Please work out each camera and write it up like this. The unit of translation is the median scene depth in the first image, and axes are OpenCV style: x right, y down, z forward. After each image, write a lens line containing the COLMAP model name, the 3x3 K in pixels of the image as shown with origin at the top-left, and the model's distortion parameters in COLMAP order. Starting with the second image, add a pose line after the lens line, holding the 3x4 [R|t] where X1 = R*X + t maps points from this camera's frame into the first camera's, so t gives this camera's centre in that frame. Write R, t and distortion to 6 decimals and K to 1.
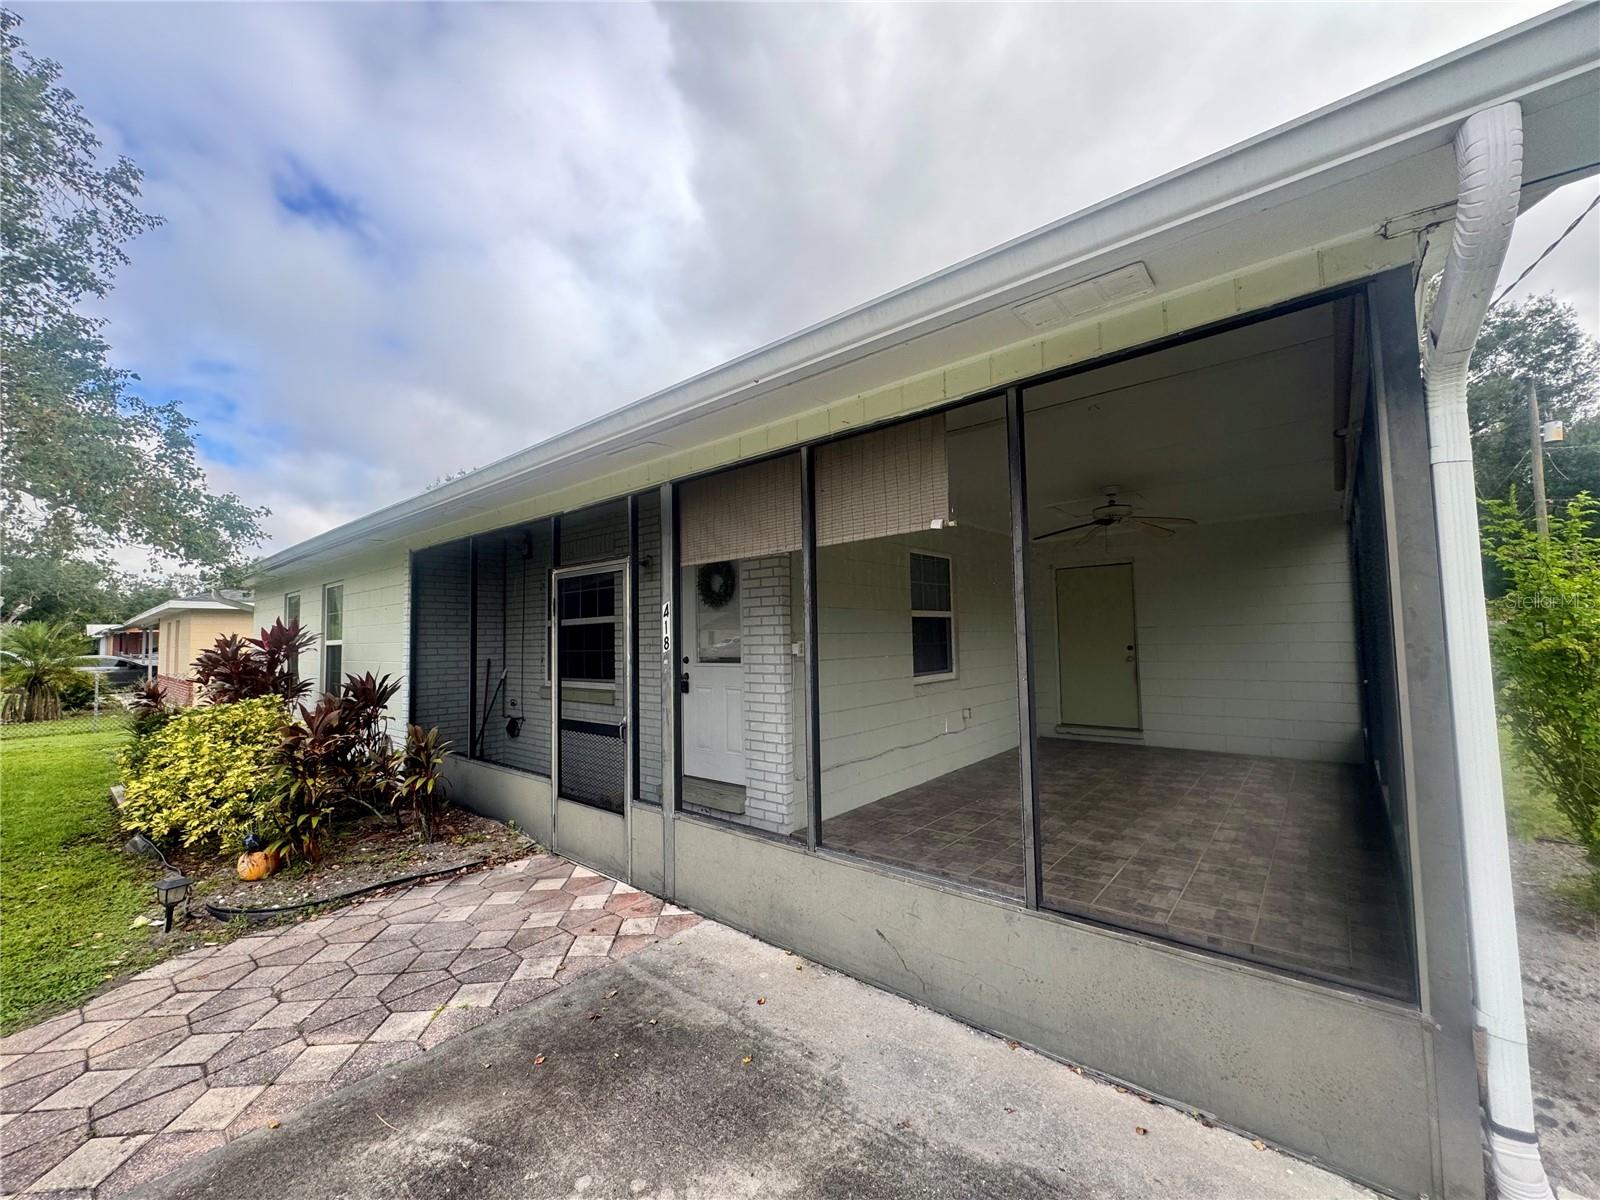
lens RADIAL K [[638.8, 0, 798.8], [0, 638.8, 598.2], [0, 0, 1]] dist [-0.001813, 0.000121]
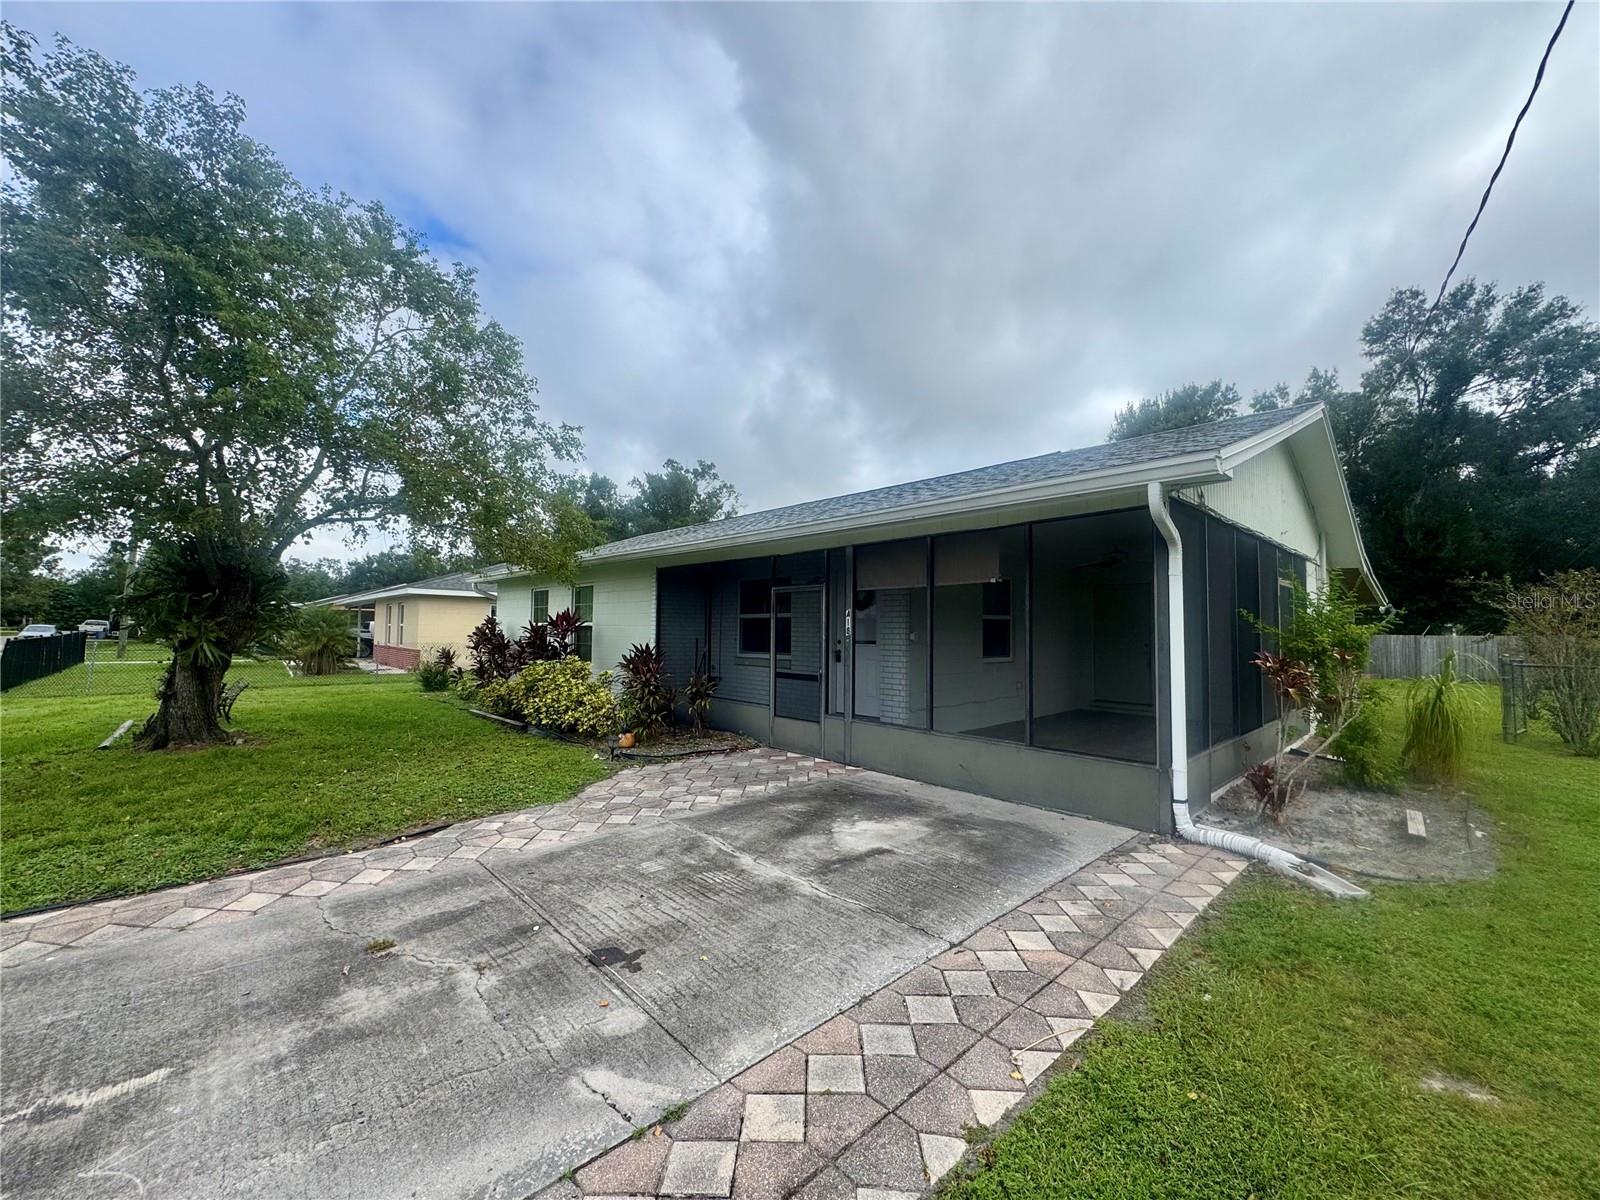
lens RADIAL K [[638.8, 0, 798.1], [0, 638.8, 594.3], [0, 0, 1]] dist [-0.001813, 0.000121]
pose [[0.993262, 0.025467, -0.113062, -0.121414], [-0.024908, 0.999670, 0.006352, -0.039285], [0.113186, -0.003493, 0.993568, -0.766107]]
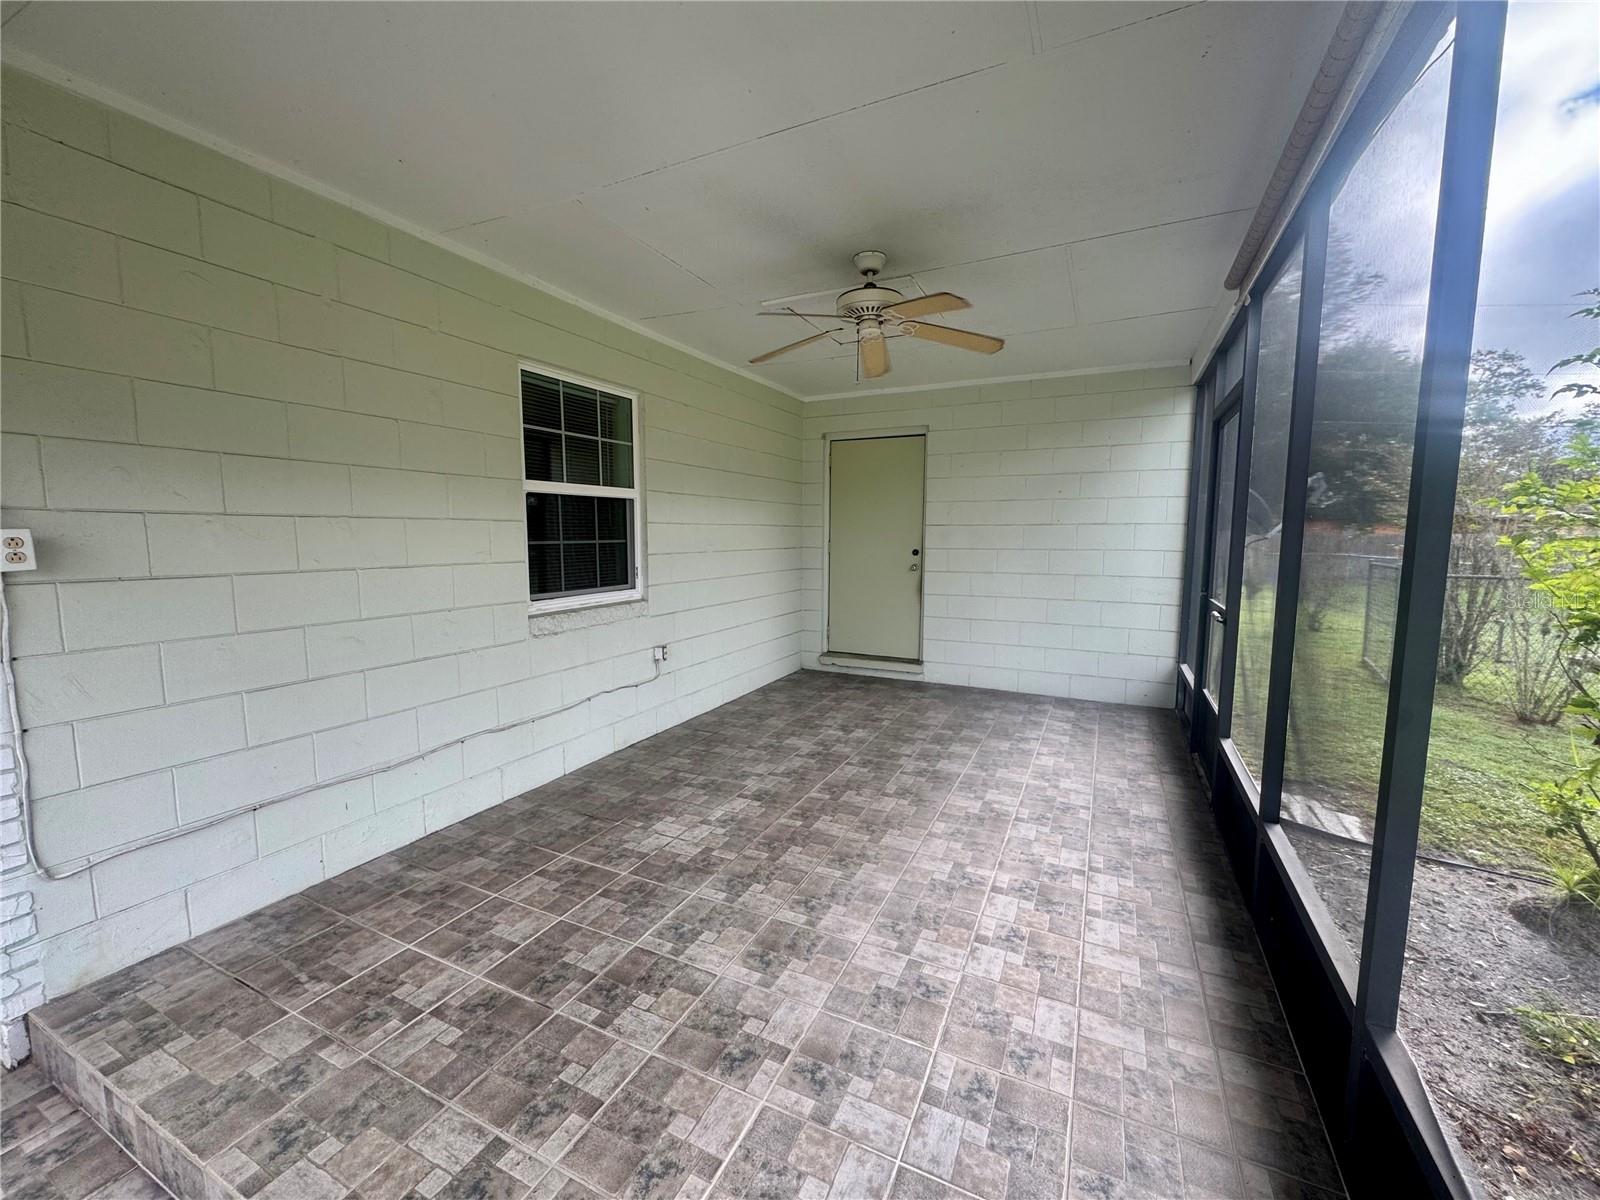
lens RADIAL K [[638.8, 0, 806.8], [0, 638.8, 599.6], [0, 0, 1]] dist [-0.001813, 0.000121]
pose [[0.967372, -0.003647, 0.253333, 0.361231], [-0.037696, 0.986696, 0.158148, 0.033337], [-0.250540, -0.162538, 0.954364, 0.547085]]
